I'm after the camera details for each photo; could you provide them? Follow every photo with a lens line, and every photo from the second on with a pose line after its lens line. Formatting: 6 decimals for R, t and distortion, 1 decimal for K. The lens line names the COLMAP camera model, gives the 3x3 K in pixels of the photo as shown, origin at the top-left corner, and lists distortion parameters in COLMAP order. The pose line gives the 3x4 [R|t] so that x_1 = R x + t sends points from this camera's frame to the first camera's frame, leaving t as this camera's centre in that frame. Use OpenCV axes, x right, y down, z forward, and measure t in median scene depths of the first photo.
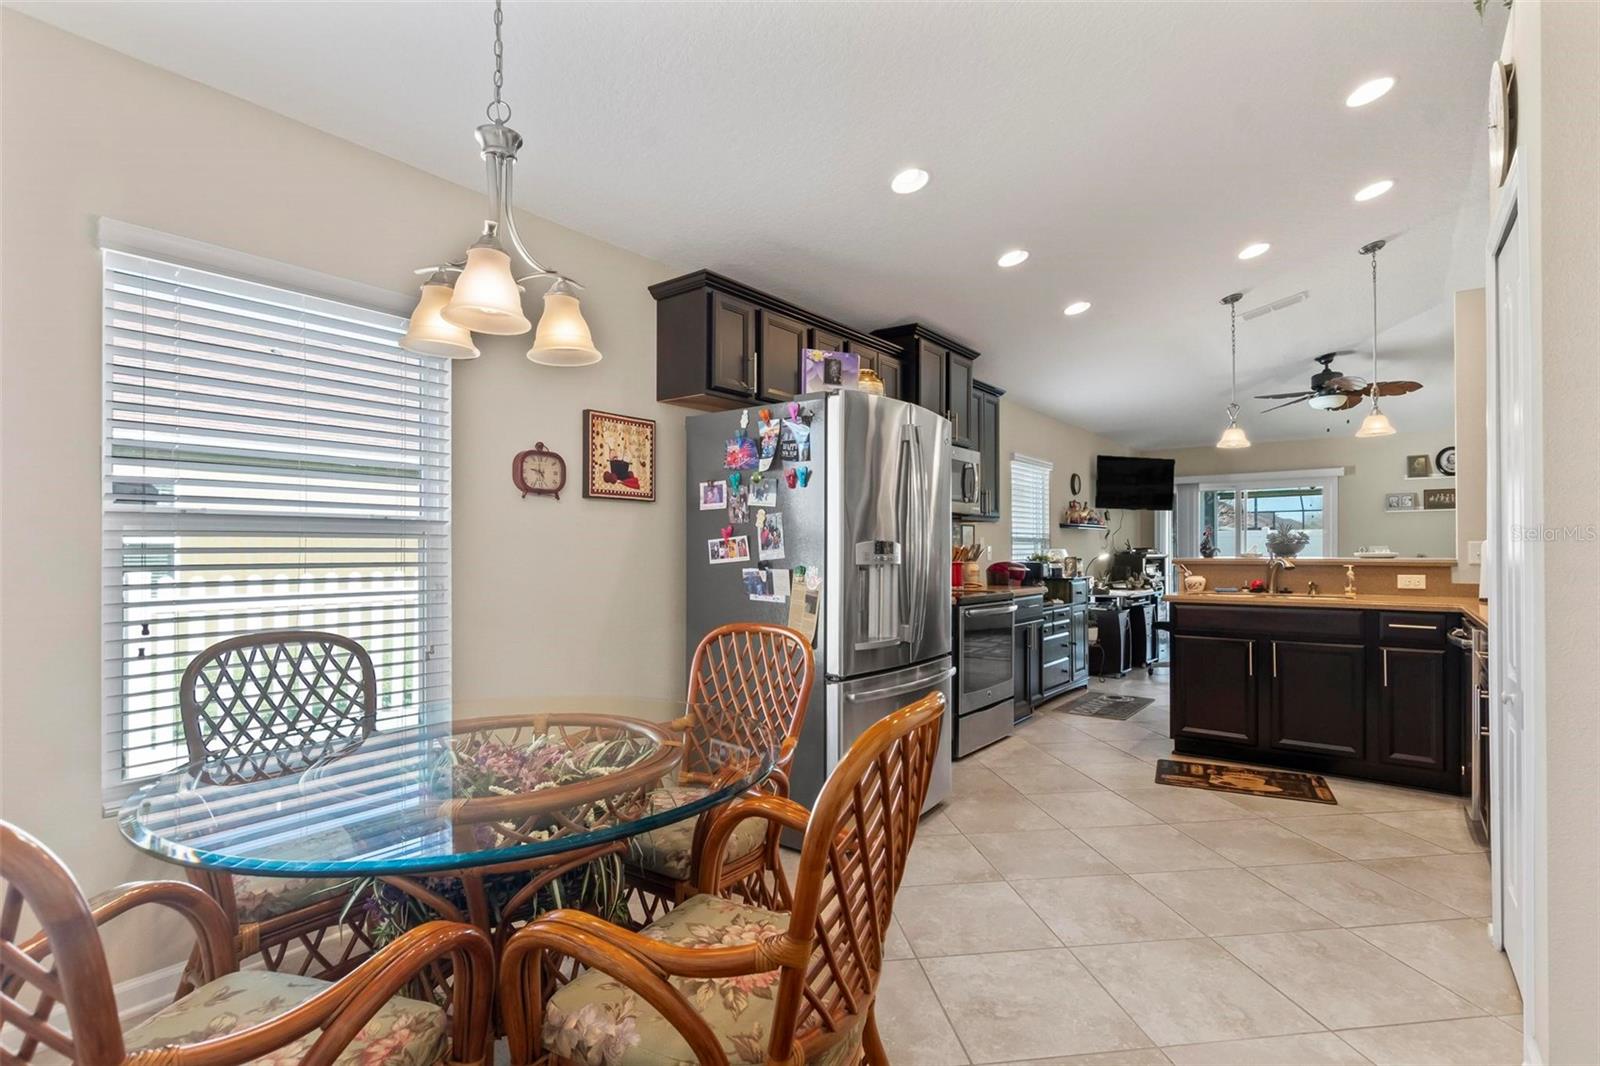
lens RADIAL K [[758.8, 0, 800.9], [0, 758.8, 550.1], [0, 0, 1]] dist [-0.000241, 0.000154]
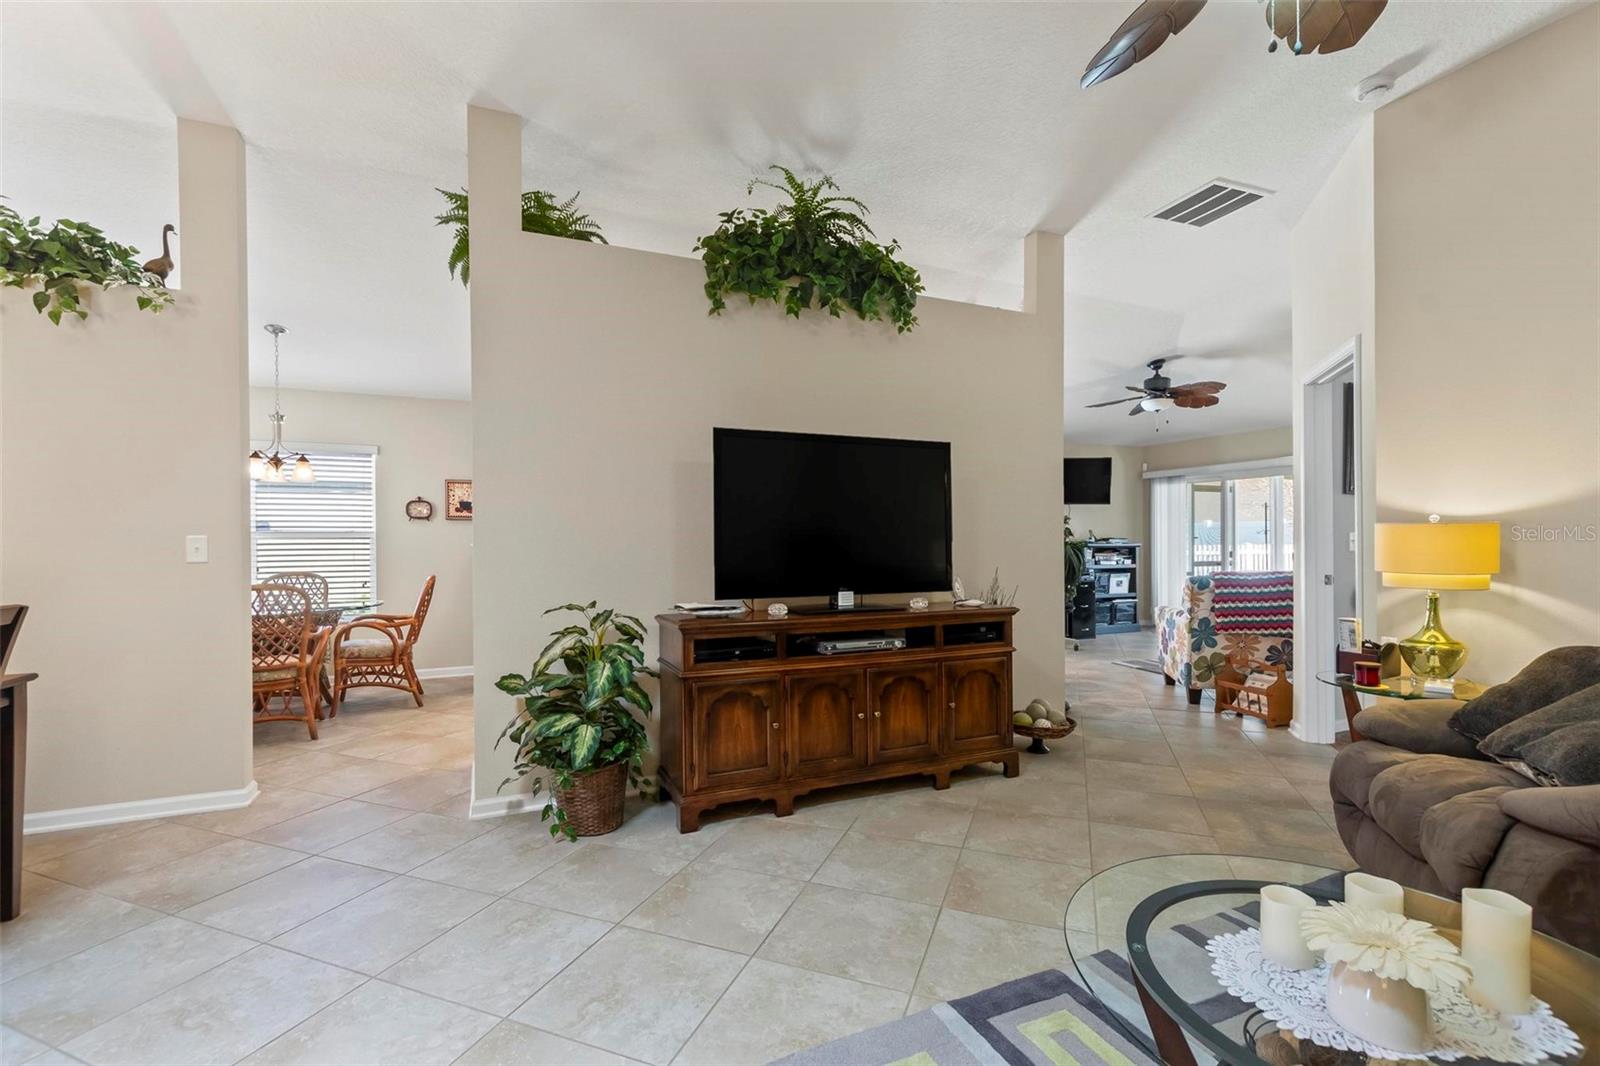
lens RADIAL K [[696.9, 0, 794.4], [0, 696.9, 541.1], [0, 0, 1]] dist [0.003609, -0.001120]
pose [[0.875919, -0.001885, -0.482455, 0.734893], [0.003629, 0.999990, 0.002682, -0.004018], [0.482445, -0.004100, 0.875917, -0.131977]]
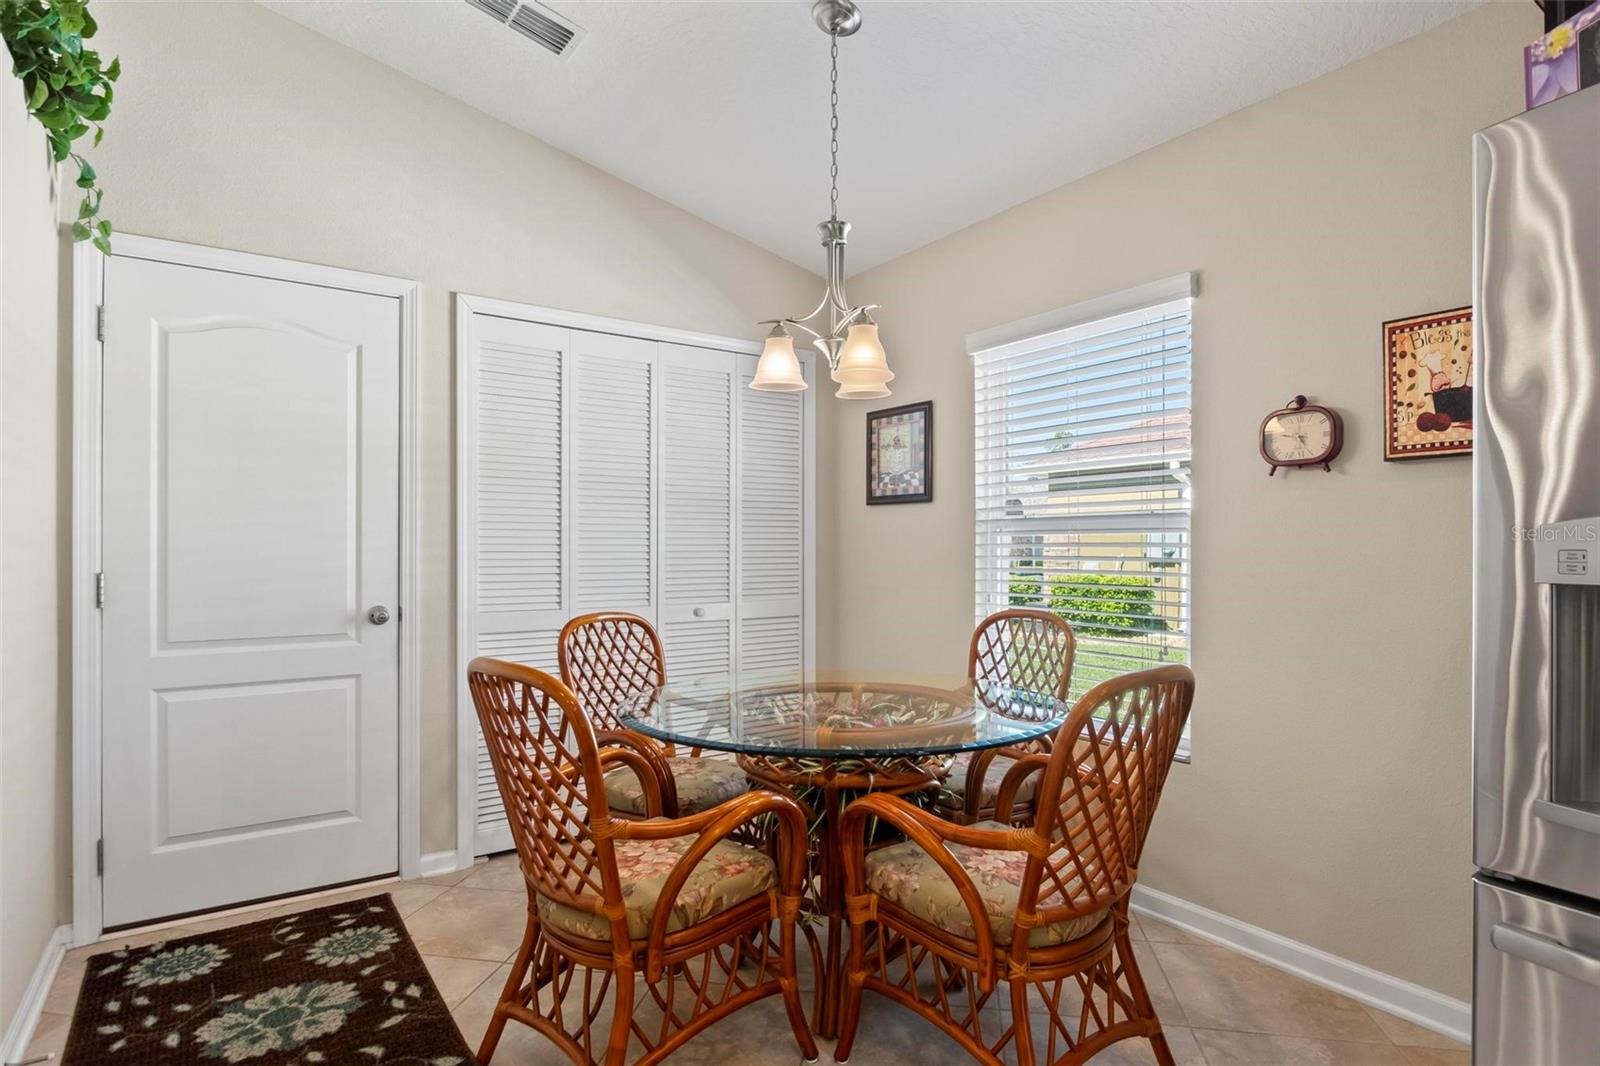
lens RADIAL K [[898.6, 0, 803.6], [0, 898.6, 542.4], [0, 0, 1]] dist [-0.001567, -0.000194]
pose [[-0.287916, -0.005369, -0.957641, 0.268141], [0.002432, 0.999977, -0.006338, 0.000992], [0.957652, -0.004153, -0.287897, 0.349557]]
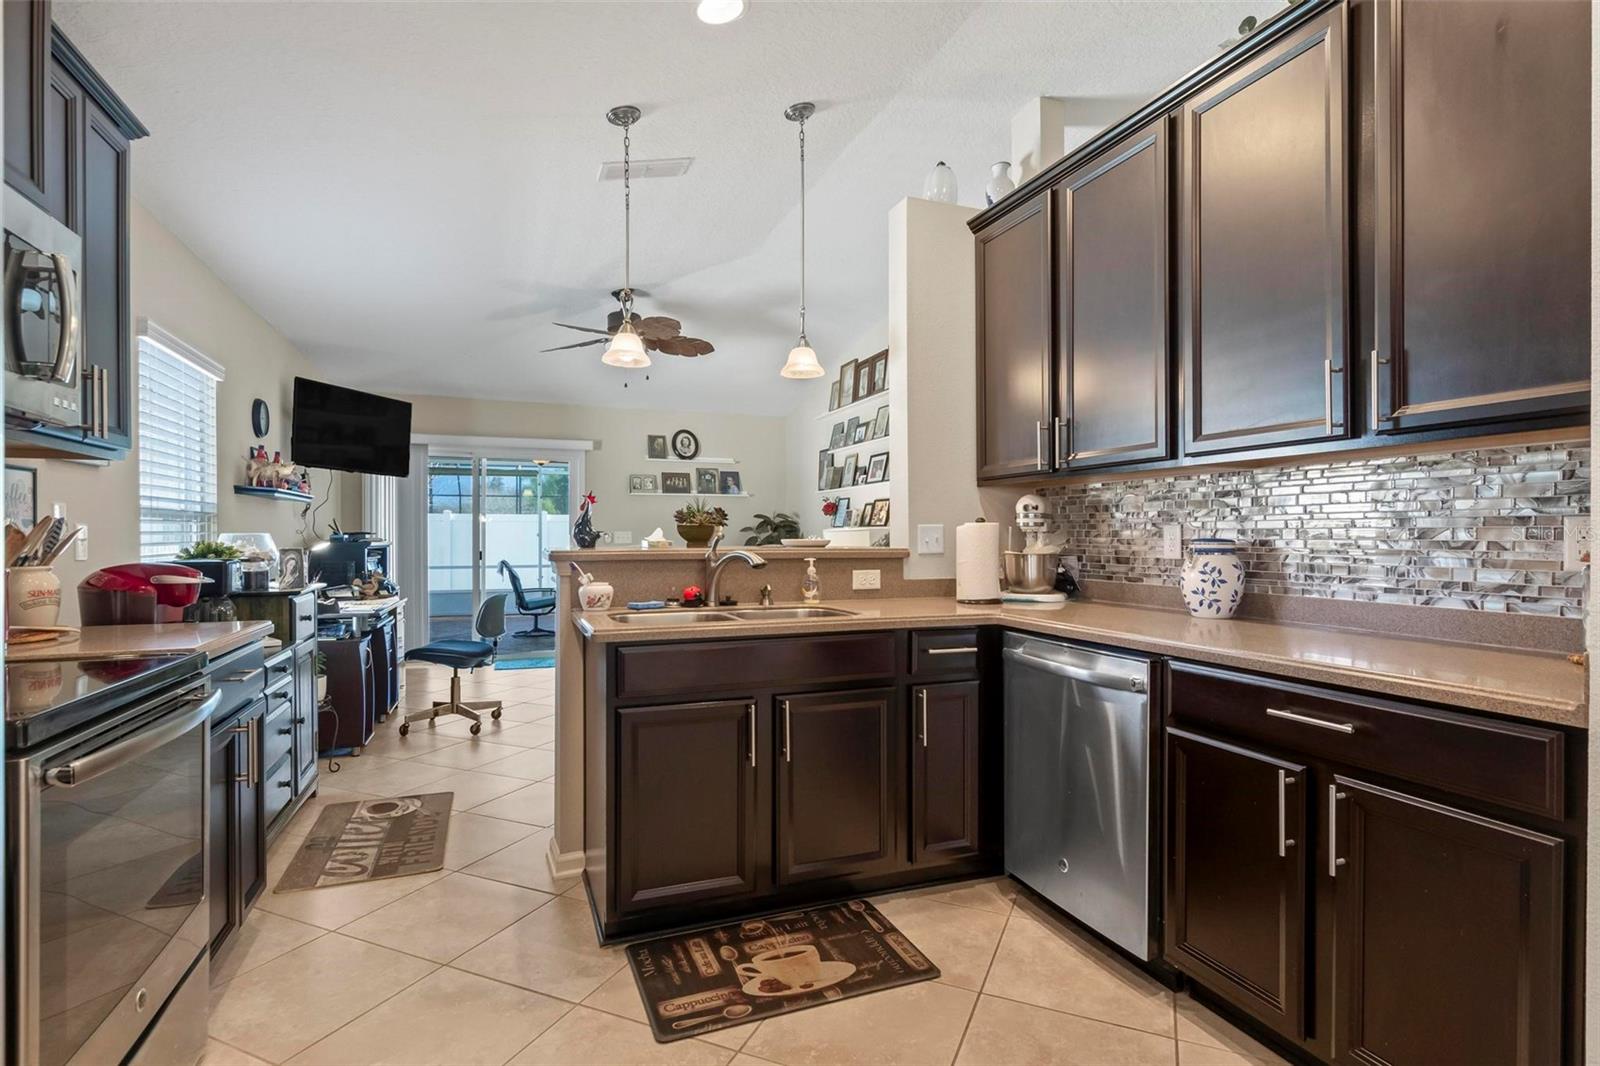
lens RADIAL K [[798.2, 0, 801.9], [0, 798.2, 537.5], [0, 0, 1]] dist [0.000705, 0.001632]
pose [[0.517612, -0.000160, 0.855615, 0.075979], [-0.001075, 0.999999, 0.000838, 0.000697], [-0.855615, -0.001354, 0.517612, 0.416118]]
